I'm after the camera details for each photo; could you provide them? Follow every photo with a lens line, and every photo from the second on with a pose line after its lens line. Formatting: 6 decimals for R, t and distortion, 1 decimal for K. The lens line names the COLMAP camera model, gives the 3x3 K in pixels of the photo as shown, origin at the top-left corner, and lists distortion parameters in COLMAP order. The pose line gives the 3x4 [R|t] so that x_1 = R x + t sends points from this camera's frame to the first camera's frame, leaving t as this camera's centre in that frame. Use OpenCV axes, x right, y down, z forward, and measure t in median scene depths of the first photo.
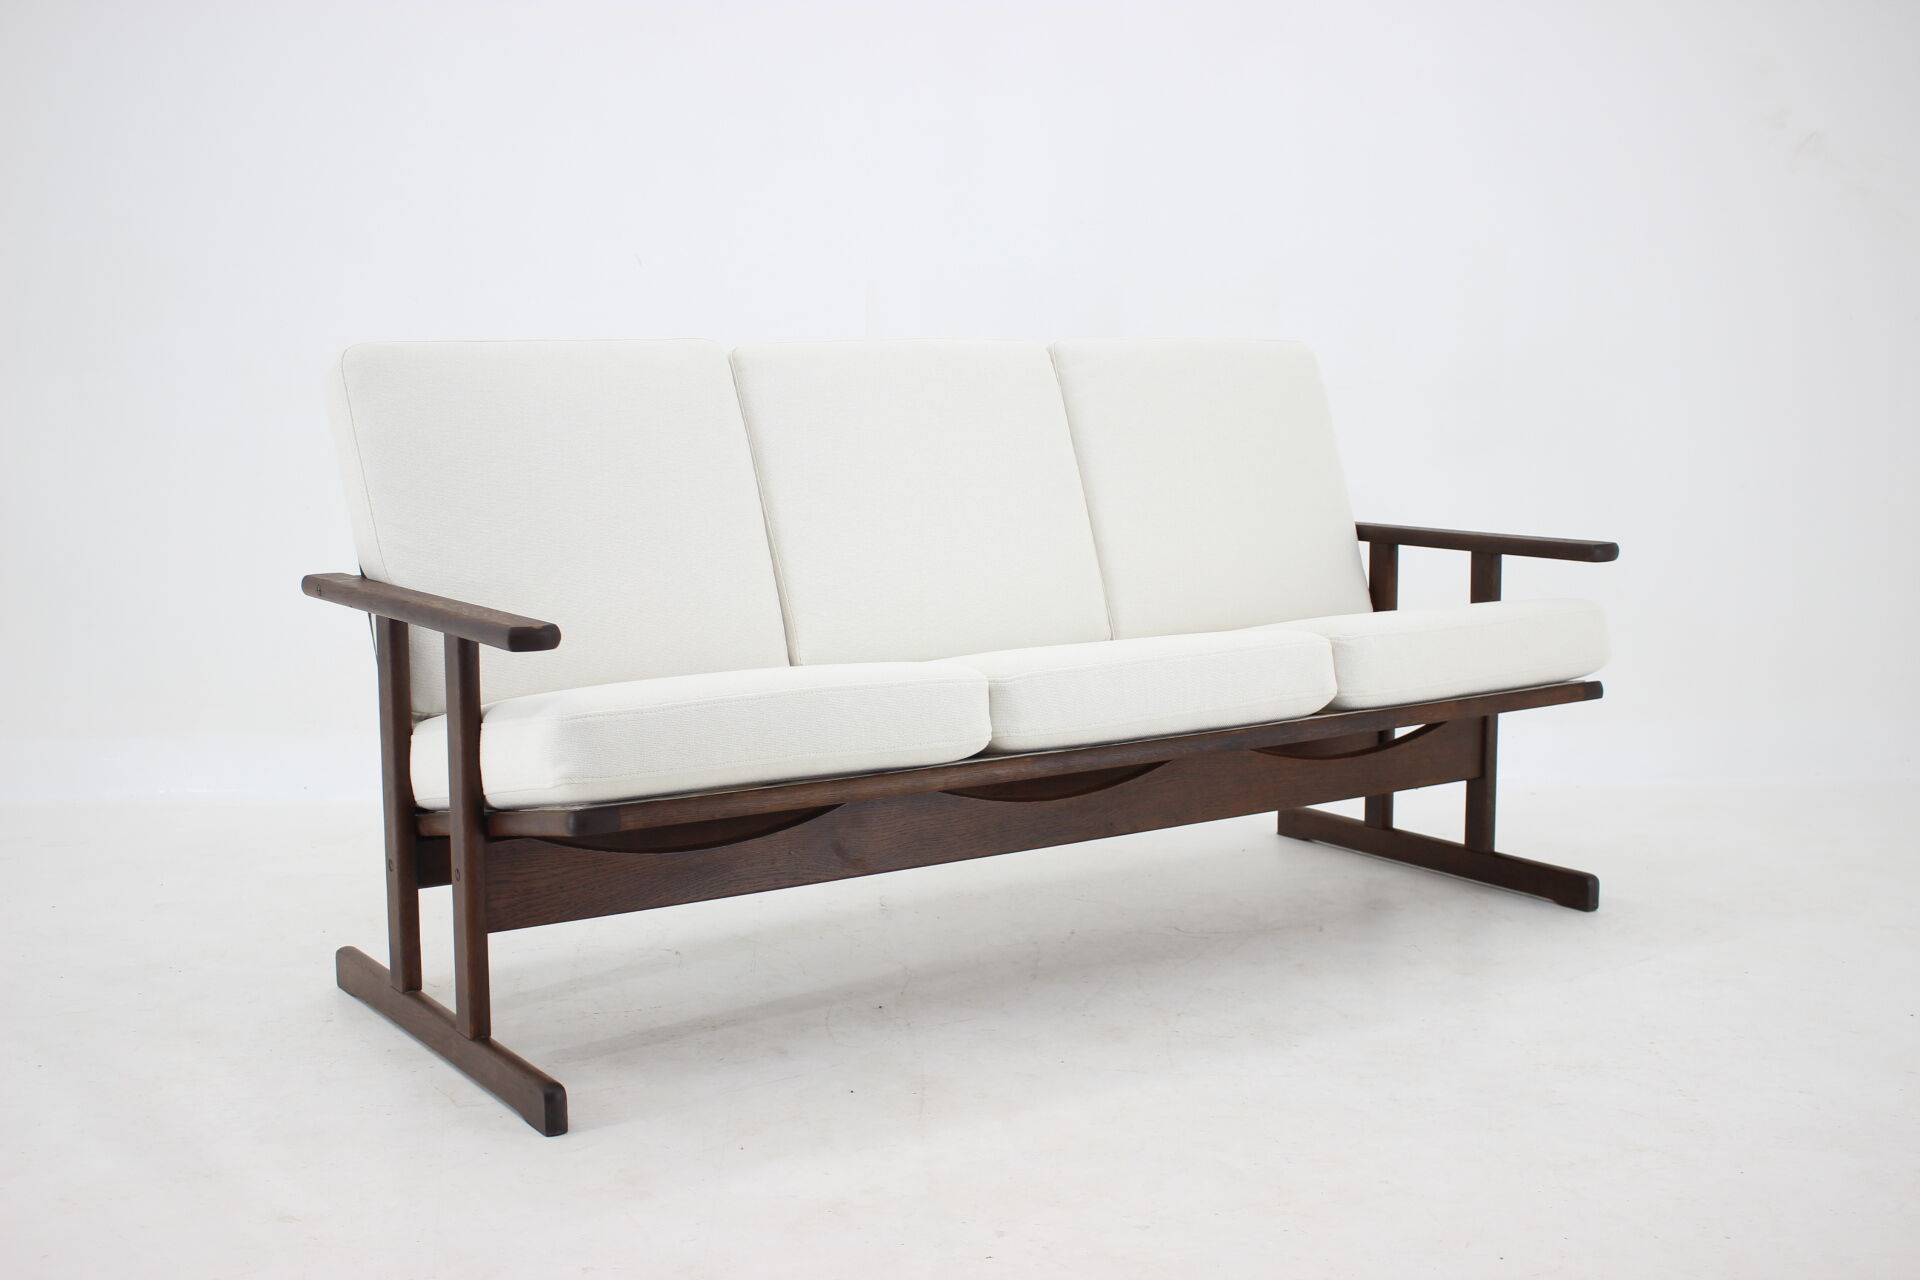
lens RADIAL K [[2262.8, 0, 960.0], [0, 2262.8, 640.0], [0, 0, 1]] dist [-0.064507, 0.021101]
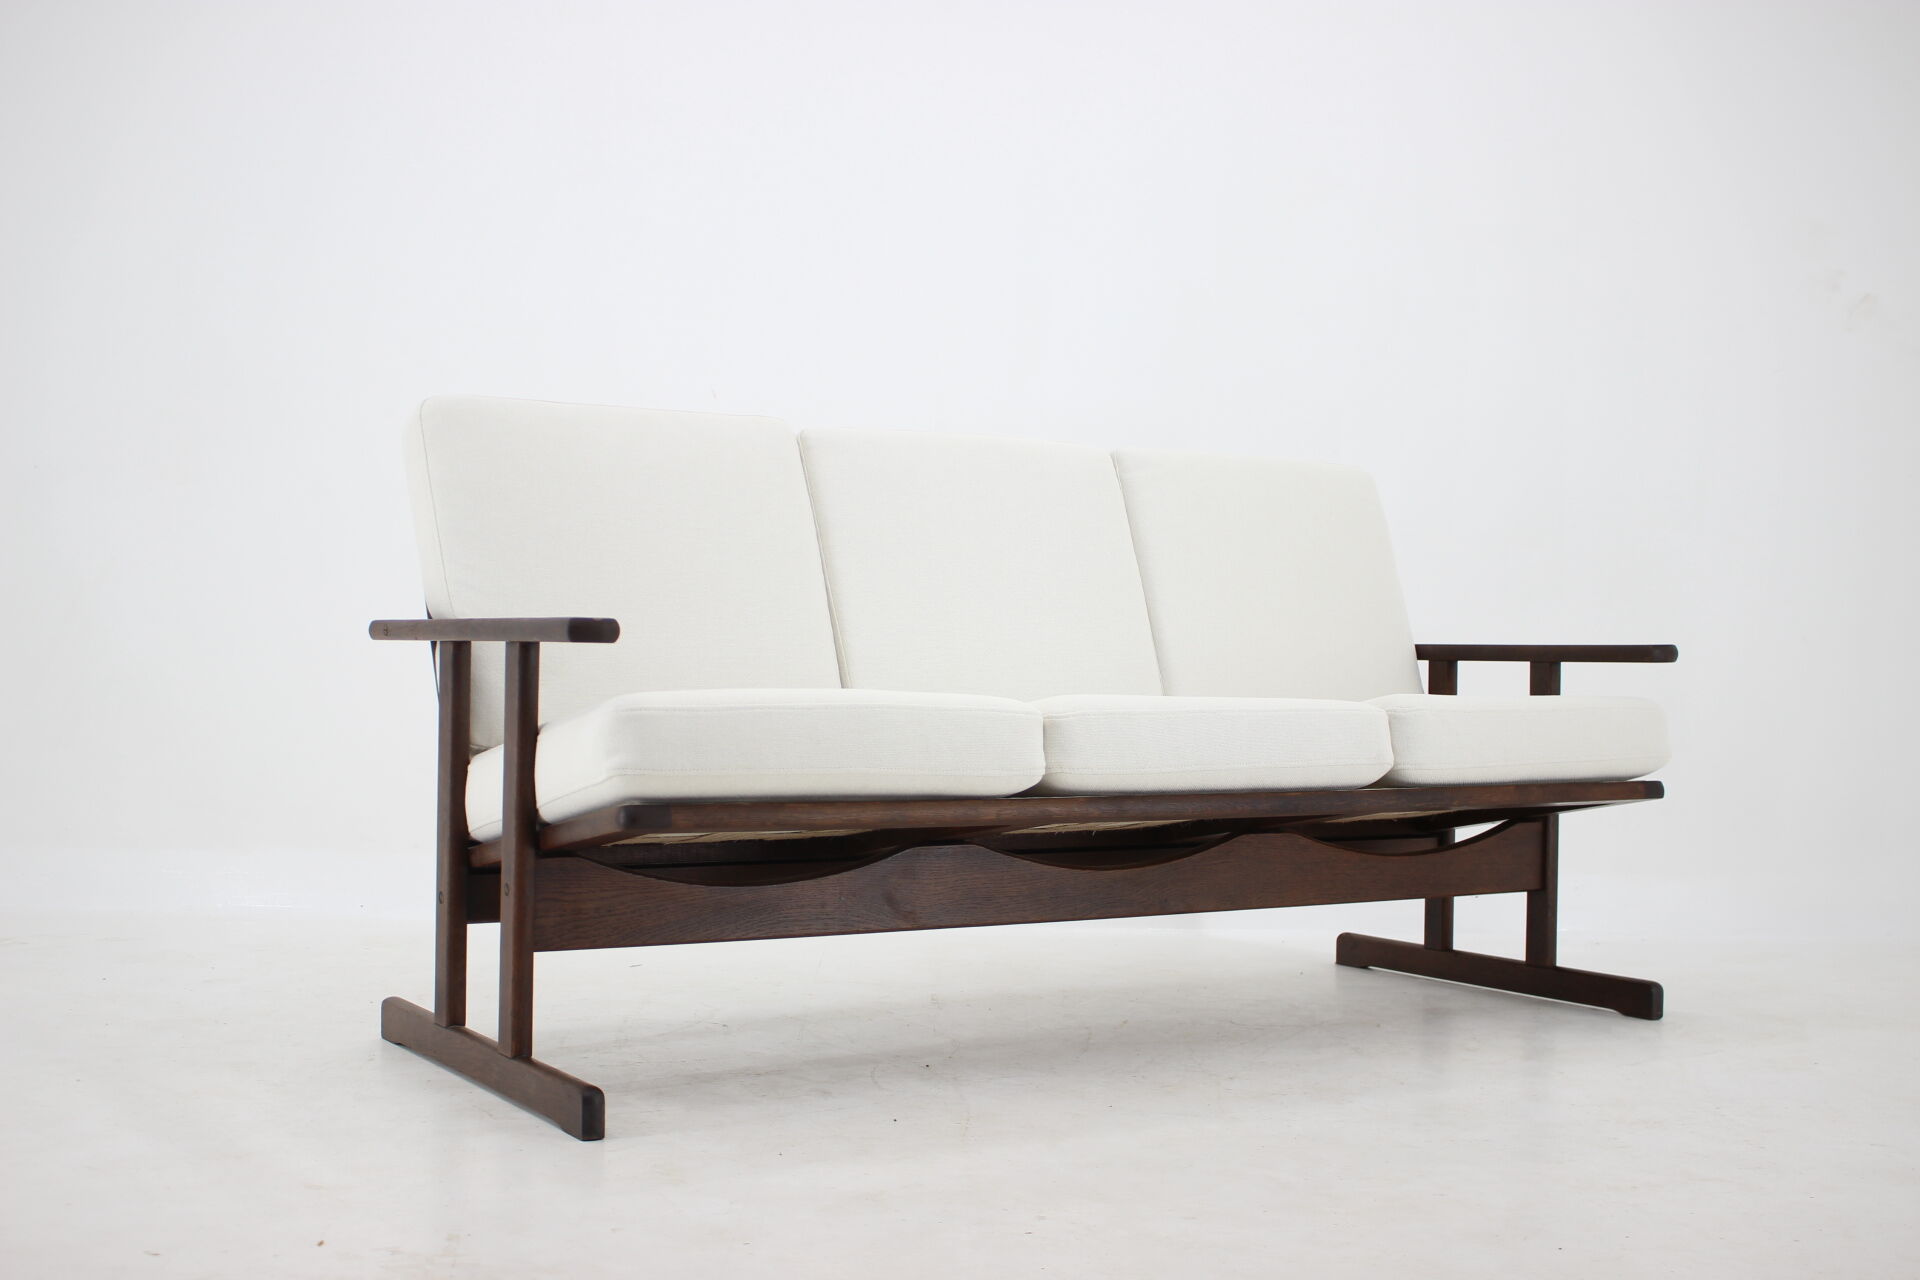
lens RADIAL K [[2252.2, 0, 960.0], [0, 2252.2, 640.0], [0, 0, 1]] dist [-0.058995, 0.009728]
pose [[0.999276, 0.020960, -0.031738, 0.006212], [-0.024962, 0.991007, -0.131460, 0.108336], [0.028697, 0.132157, 0.990813, 0.005402]]
